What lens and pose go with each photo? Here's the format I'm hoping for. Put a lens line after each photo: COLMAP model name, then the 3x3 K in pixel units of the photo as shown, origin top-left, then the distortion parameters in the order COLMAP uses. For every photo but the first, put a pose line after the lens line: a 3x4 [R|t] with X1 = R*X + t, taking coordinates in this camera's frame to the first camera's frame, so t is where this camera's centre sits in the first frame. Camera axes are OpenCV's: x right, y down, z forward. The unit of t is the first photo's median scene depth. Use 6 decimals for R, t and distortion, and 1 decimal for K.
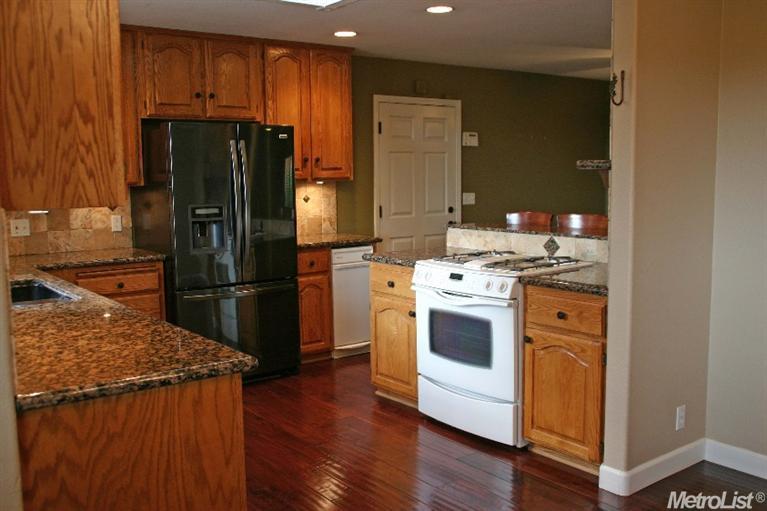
lens RADIAL K [[750.6, 0, 383.5], [0, 750.6, 255.5], [0, 0, 1]] dist [-0.016411, -0.000085]
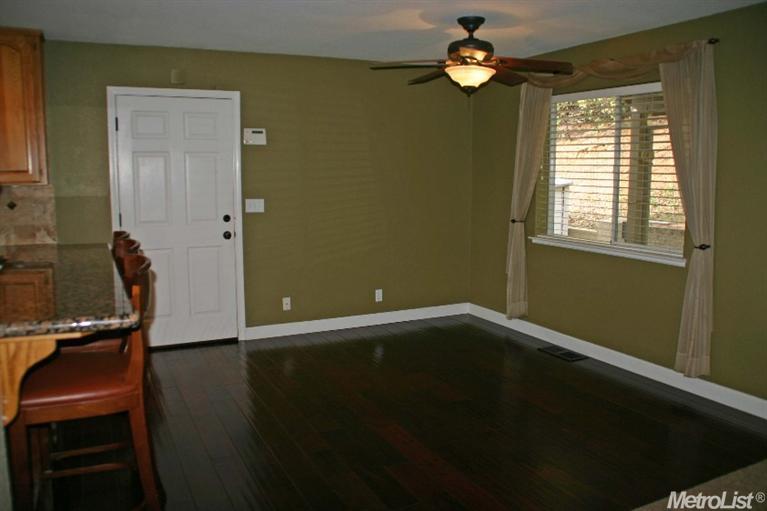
lens RADIAL K [[666.6, 0, 383.5], [0, 666.6, 255.5], [0, 0, 1]] dist [-0.095661, 0.005000]
pose [[0.983035, 0.039183, -0.179185, 0.559820], [-0.035037, 0.999041, 0.026250, -0.061771], [0.180042, -0.019526, 0.983465, 0.388929]]
